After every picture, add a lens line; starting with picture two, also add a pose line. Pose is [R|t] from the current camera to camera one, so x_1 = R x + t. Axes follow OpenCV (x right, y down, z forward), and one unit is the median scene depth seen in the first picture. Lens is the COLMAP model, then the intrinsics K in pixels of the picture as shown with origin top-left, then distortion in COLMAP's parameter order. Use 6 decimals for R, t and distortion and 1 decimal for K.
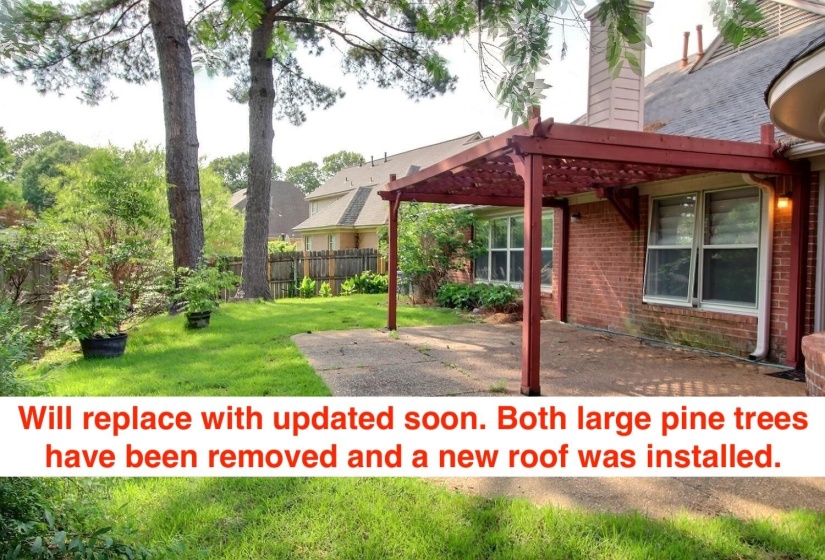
lens RADIAL K [[543.4, 0, 413.9], [0, 543.4, 278.6], [0, 0, 1]] dist [-0.000362, -0.003862]
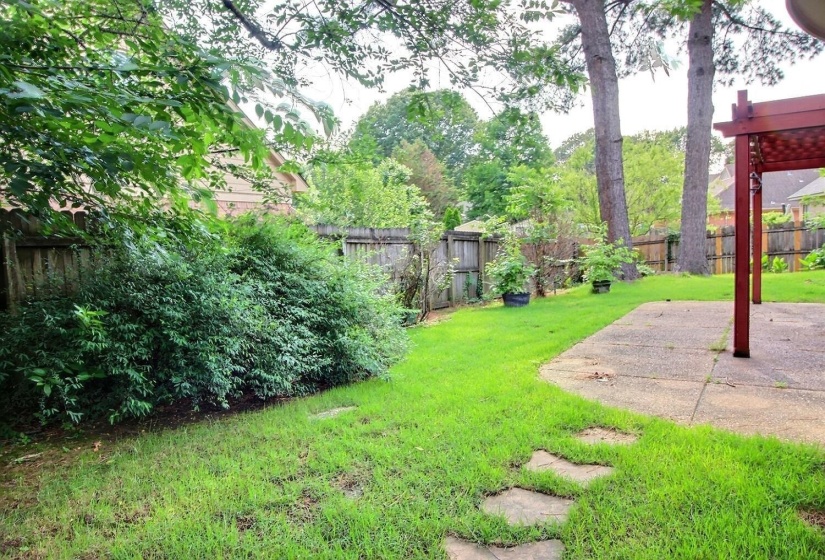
lens RADIAL K [[543.4, 0, 411.3], [0, 543.4, 281.9], [0, 0, 1]] dist [-0.000362, -0.003862]
pose [[0.598950, 0.032095, -0.800143, 0.226212], [0.006615, 0.998964, 0.045022, 0.003588], [0.800759, -0.032259, 0.598117, -0.059867]]
